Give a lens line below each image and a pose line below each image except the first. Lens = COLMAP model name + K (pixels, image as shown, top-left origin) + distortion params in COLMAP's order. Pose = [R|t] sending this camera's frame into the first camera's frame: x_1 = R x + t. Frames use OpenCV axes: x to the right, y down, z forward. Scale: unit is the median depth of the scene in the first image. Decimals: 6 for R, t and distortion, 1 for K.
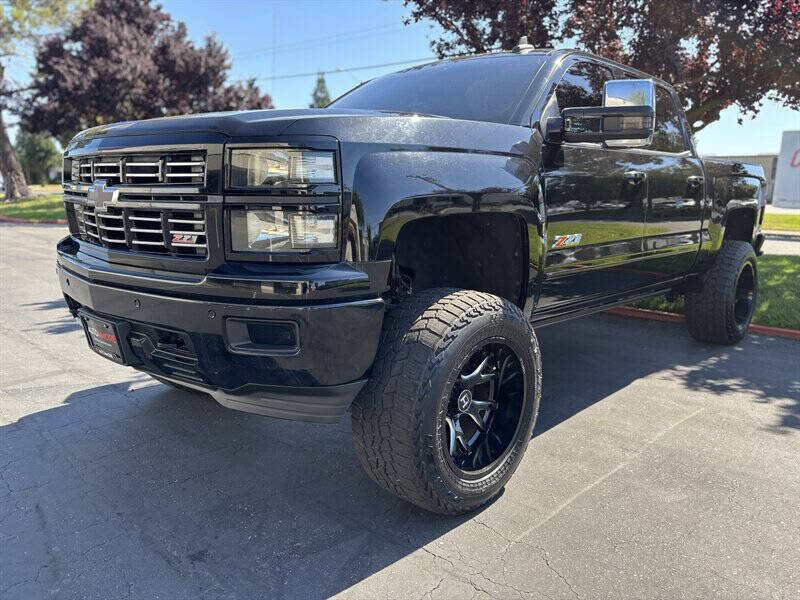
lens RADIAL K [[621.2, 0, 400.9], [0, 621.2, 301.6], [0, 0, 1]] dist [0.022220, -0.036049]
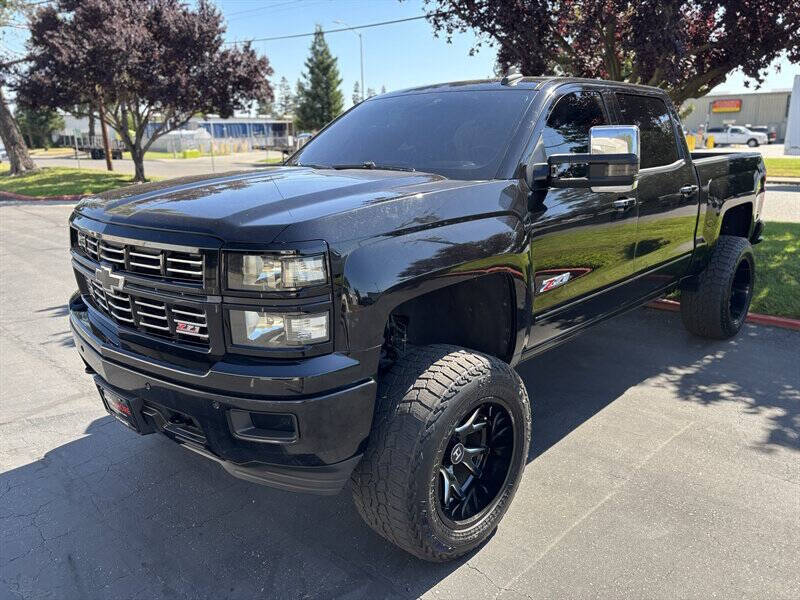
lens RADIAL K [[621.2, 0, 393.7], [0, 621.2, 299.1], [0, 0, 1]] dist [0.022220, -0.036049]
pose [[0.999206, -0.030155, -0.026046, 0.025912], [0.032149, 0.996284, 0.079910, -0.168379], [0.023540, -0.080683, 0.996462, -0.038743]]
